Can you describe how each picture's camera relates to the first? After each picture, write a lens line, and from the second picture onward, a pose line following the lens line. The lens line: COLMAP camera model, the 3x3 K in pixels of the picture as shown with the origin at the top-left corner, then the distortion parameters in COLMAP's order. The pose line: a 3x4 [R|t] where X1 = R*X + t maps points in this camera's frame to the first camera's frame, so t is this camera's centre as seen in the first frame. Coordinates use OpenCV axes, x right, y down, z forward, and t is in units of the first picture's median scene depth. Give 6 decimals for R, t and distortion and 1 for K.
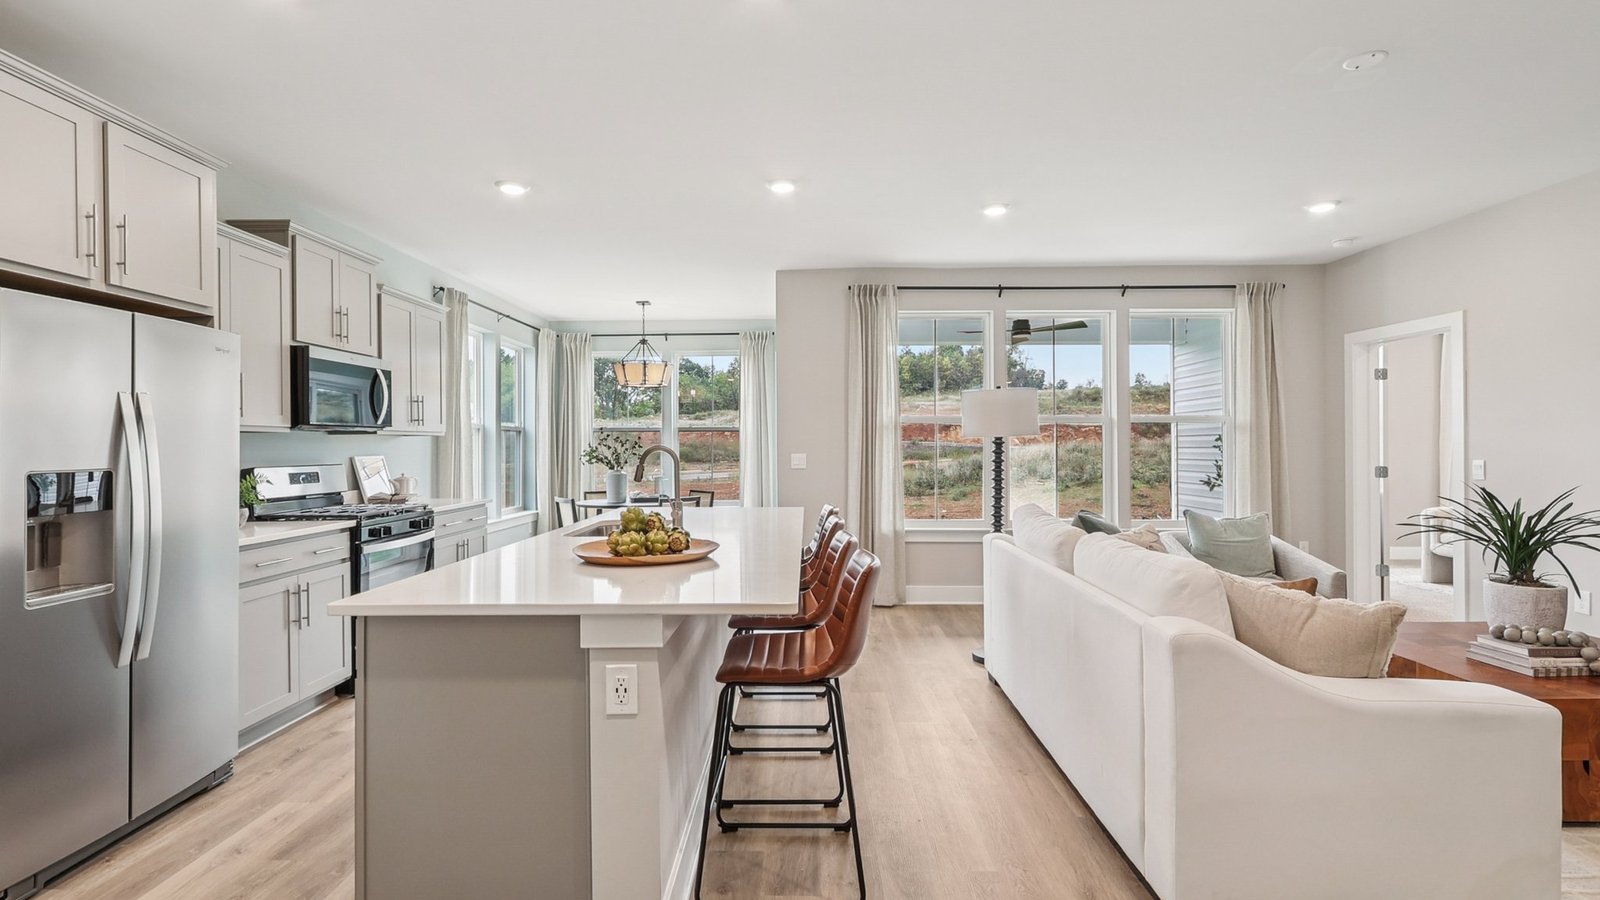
lens RADIAL K [[735.1, 0, 792.8], [0, 735.1, 454.7], [0, 0, 1]] dist [0.004973, -0.000450]
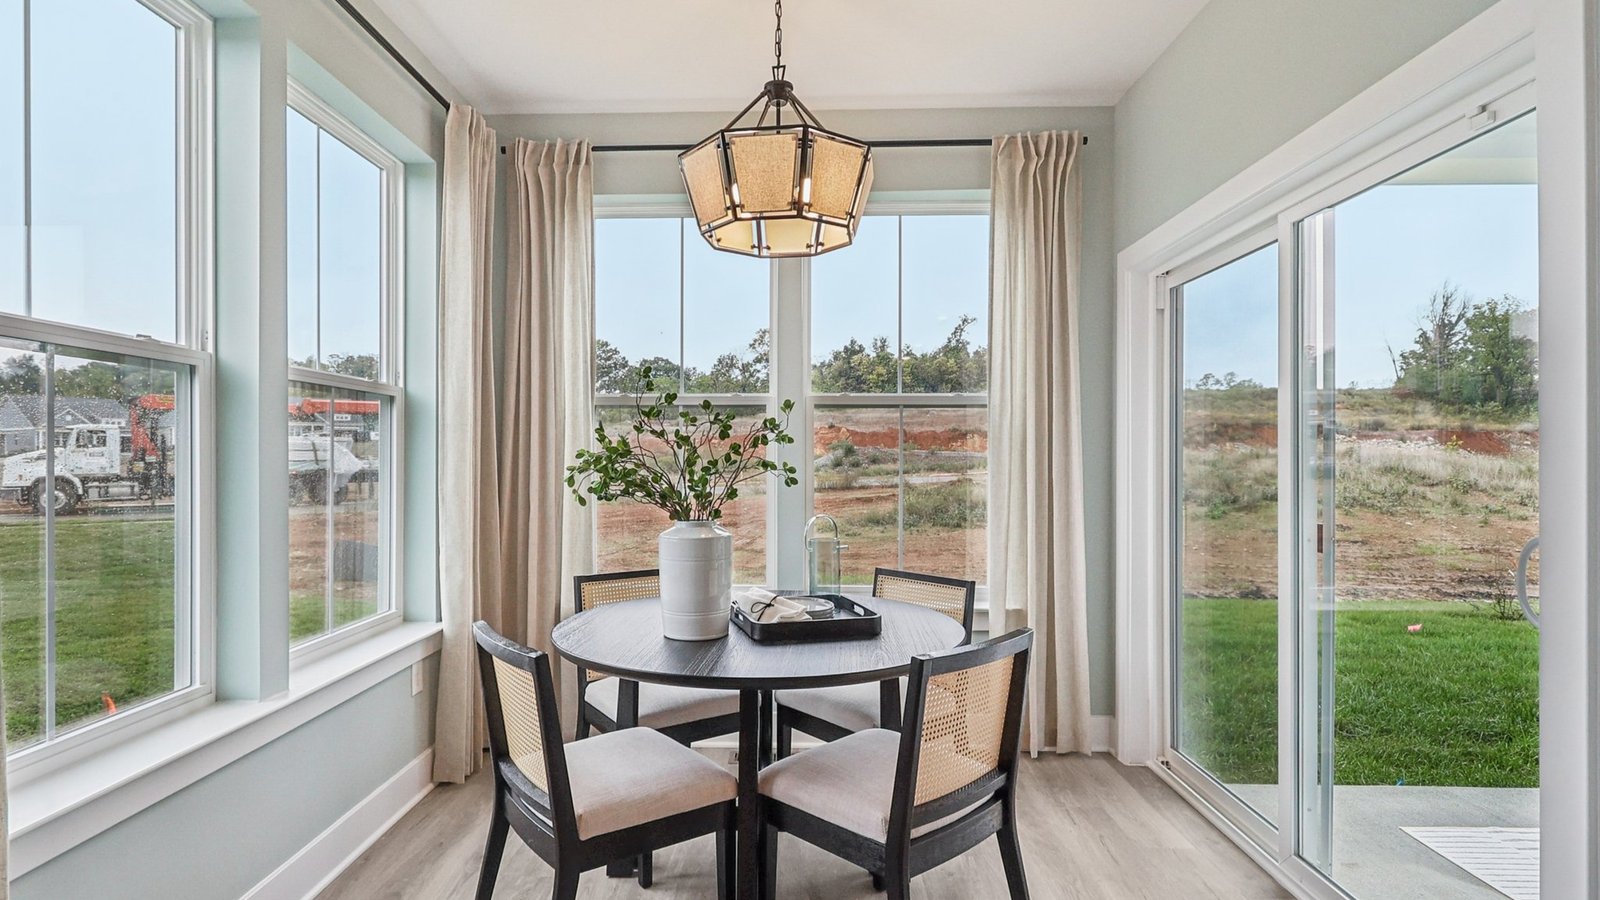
lens RADIAL K [[735.1, 0, 792.8], [0, 735.1, 454.7], [0, 0, 1]] dist [0.004973, -0.000450]
pose [[0.998915, 0.007268, 0.045992, -0.193956], [-0.006685, 0.999896, -0.012814, -0.002331], [-0.046081, 0.012493, 0.998860, 0.638311]]
